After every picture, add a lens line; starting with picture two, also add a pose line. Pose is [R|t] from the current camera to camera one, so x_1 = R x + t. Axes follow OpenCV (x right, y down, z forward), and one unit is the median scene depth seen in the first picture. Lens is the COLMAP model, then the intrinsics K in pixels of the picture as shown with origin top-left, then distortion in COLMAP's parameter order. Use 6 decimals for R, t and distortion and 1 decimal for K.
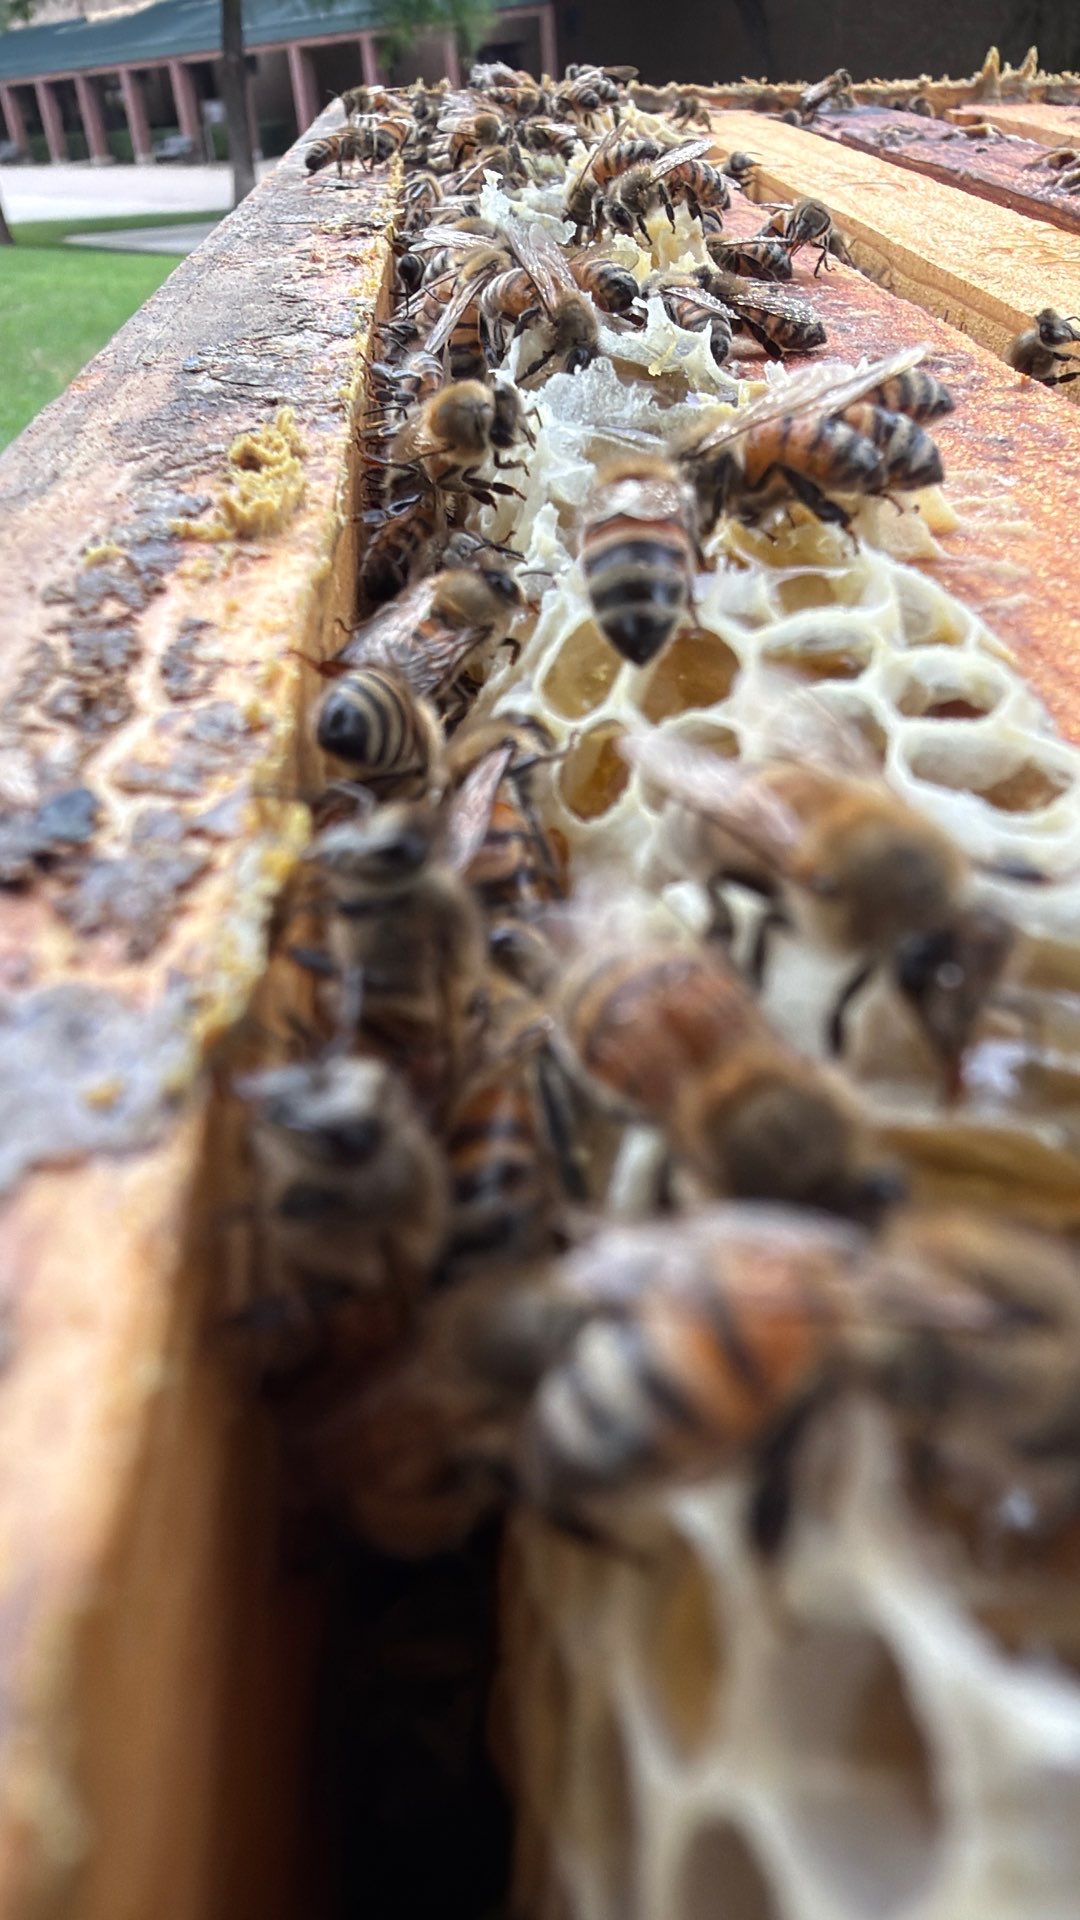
lens RADIAL K [[1350.0, 0, 540.0], [0, 1350.0, 960.0], [0, 0, 1]] dist [0.004129, 0.005037]
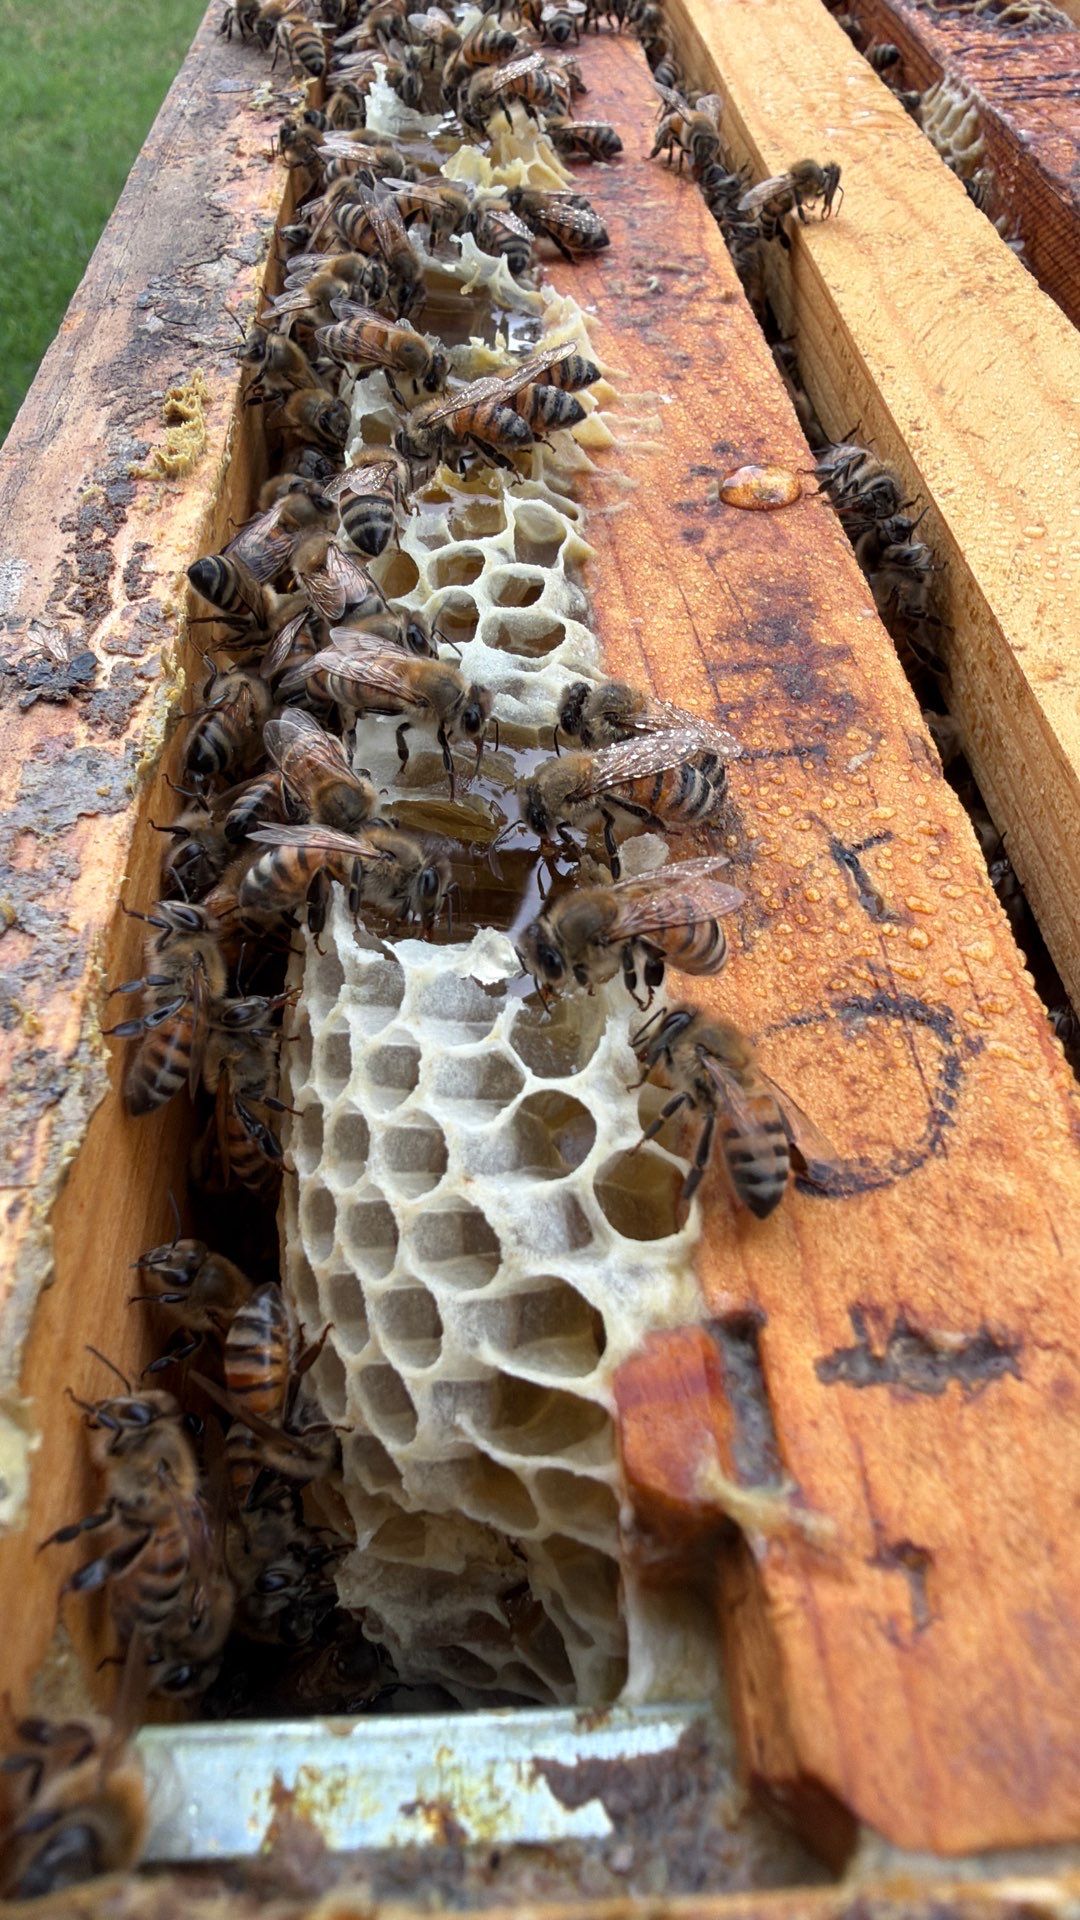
lens RADIAL K [[1350.0, 0, 540.0], [0, 1350.0, 960.0], [0, 0, 1]] dist [0.004129, 0.005037]
pose [[0.999708, 0.000599, -0.024173, 0.321610], [0.004463, 0.977946, 0.208809, -0.067513], [0.023765, -0.208856, 0.977658, -0.885676]]
